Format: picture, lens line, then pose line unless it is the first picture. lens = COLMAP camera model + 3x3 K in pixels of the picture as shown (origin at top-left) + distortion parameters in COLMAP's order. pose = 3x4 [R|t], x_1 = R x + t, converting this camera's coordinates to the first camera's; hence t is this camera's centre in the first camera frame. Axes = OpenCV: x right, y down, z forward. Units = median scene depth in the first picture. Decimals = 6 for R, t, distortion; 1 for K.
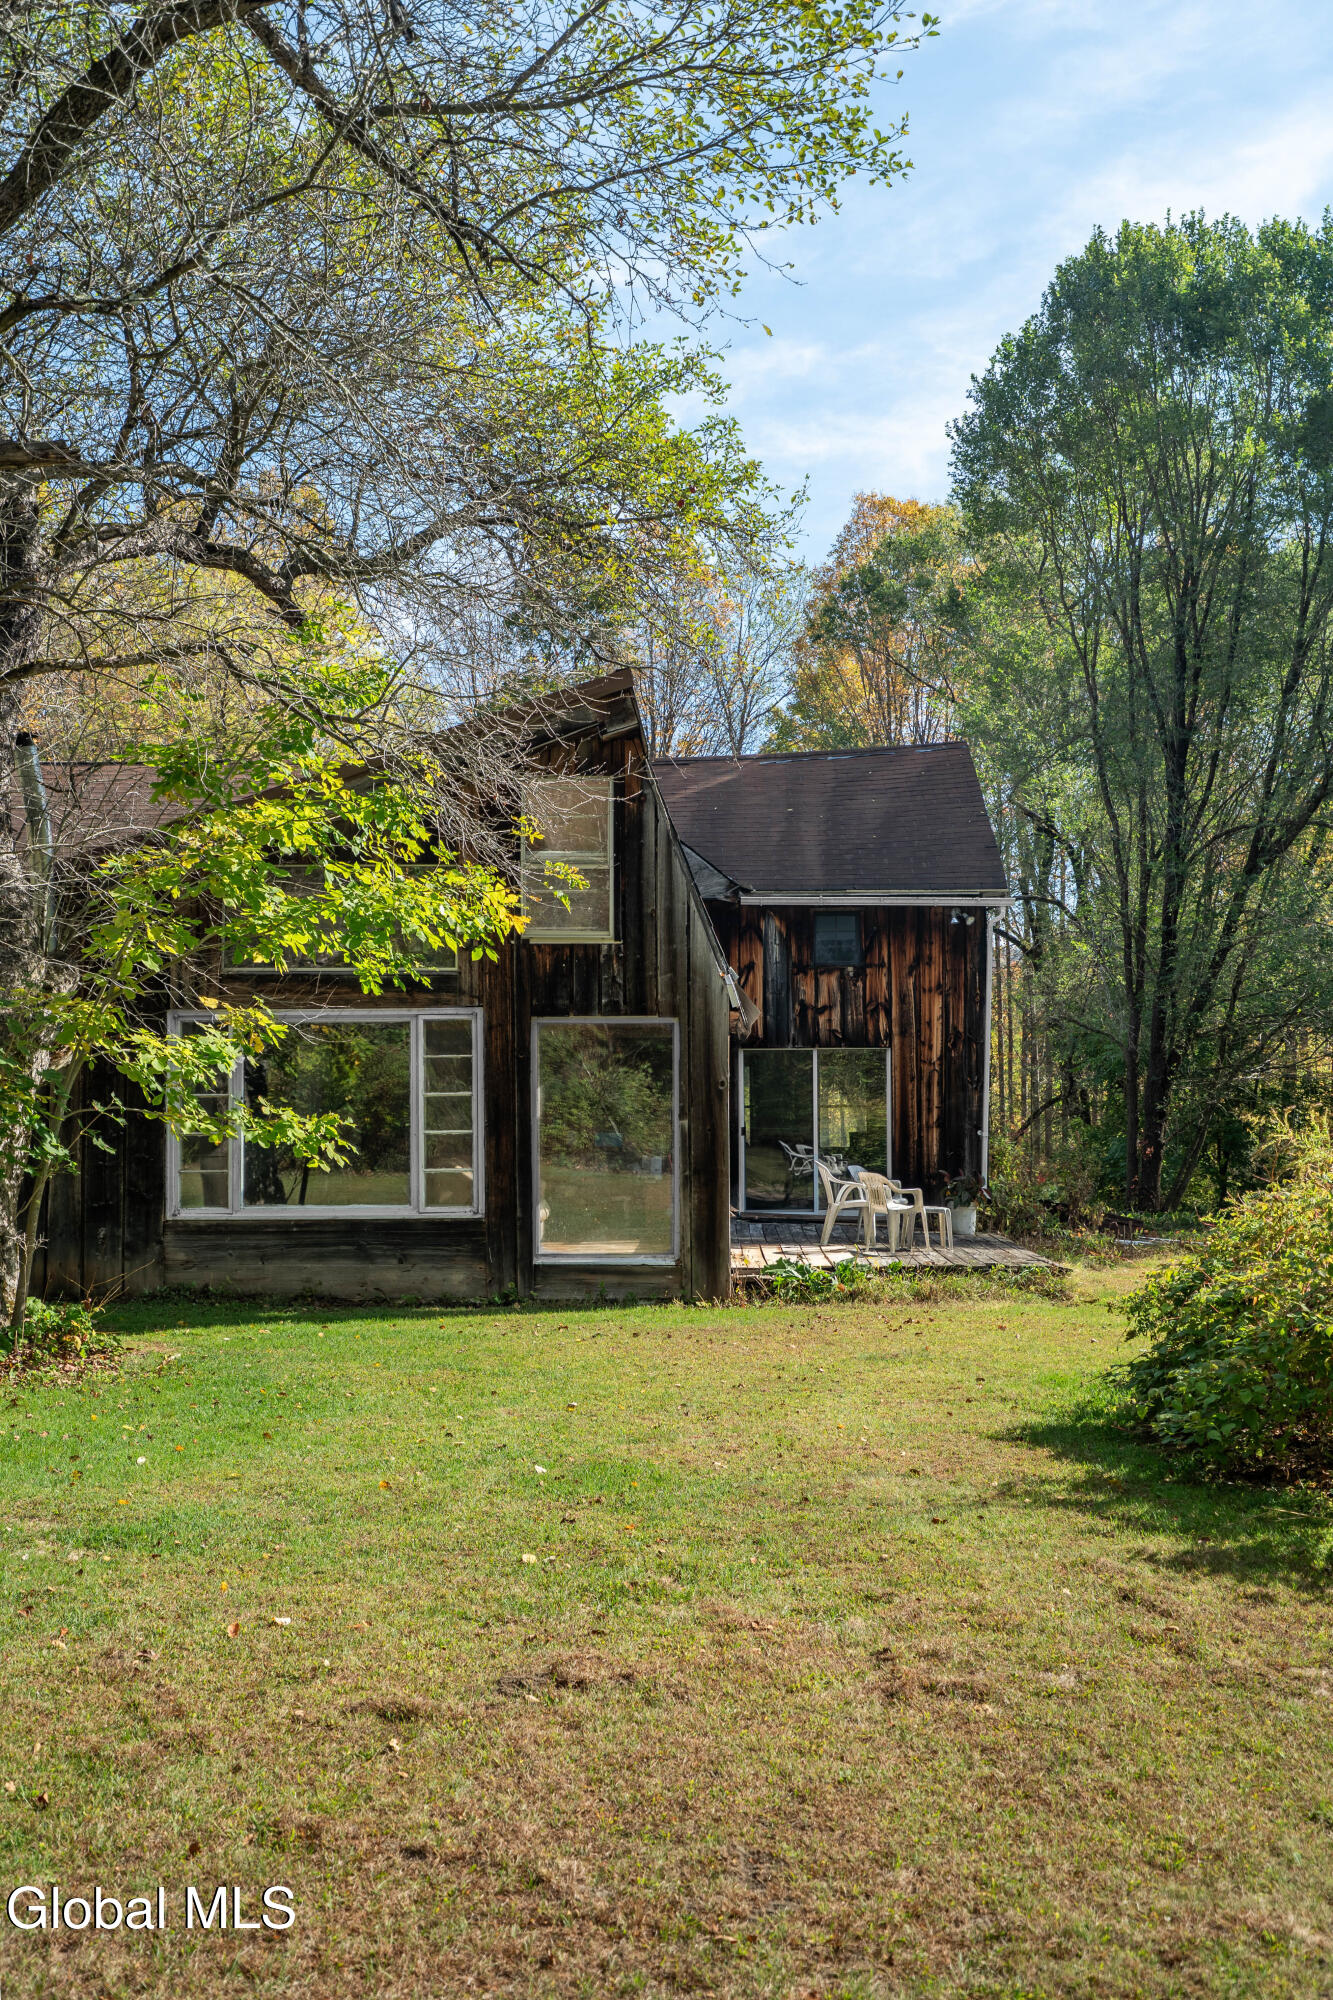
lens RADIAL K [[2031.7, 0, 666.6], [0, 2031.7, 1001.5], [0, 0, 1]] dist [0.008443, 0.000000]
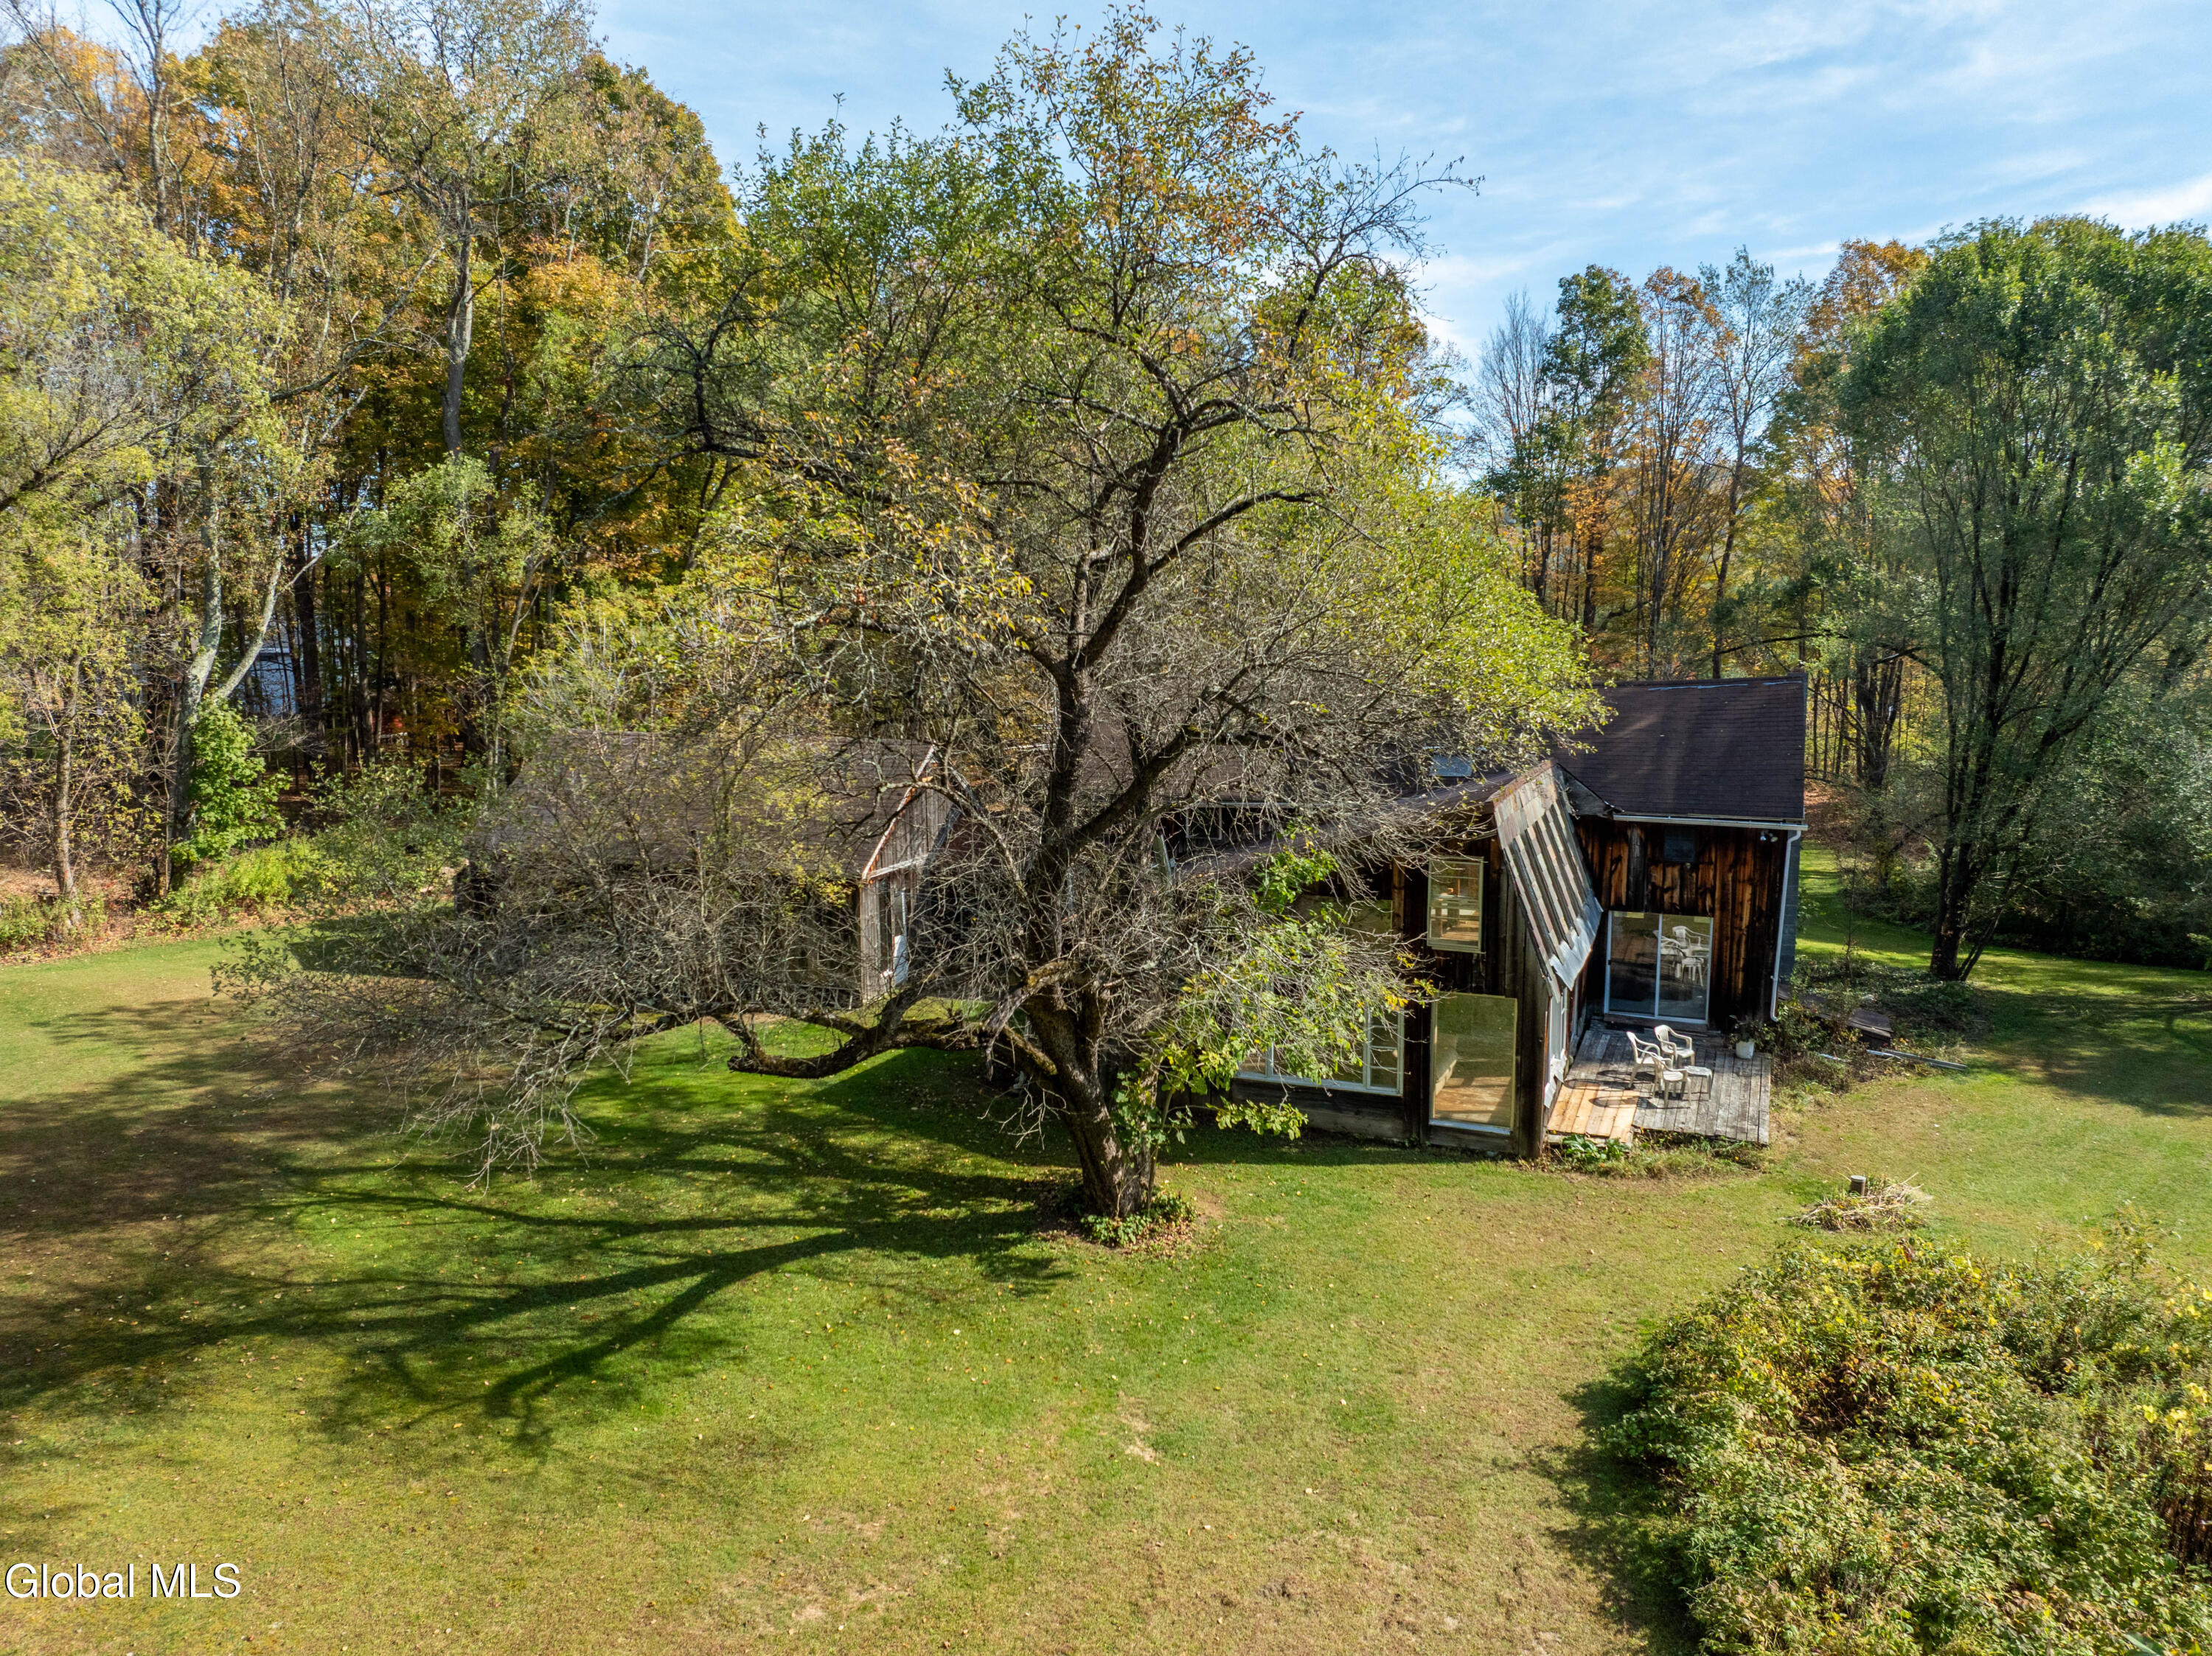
lens RADIAL K [[1583.7, 0, 1100.8], [0, 1583.7, 828.8], [0, 0, 1]] dist [-0.040996, 0.012287]
pose [[0.932767, 0.050530, -0.356919, 0.099816], [0.014493, 0.984069, 0.177194, -0.255717], [0.360187, -0.170454, 0.917175, -0.224757]]
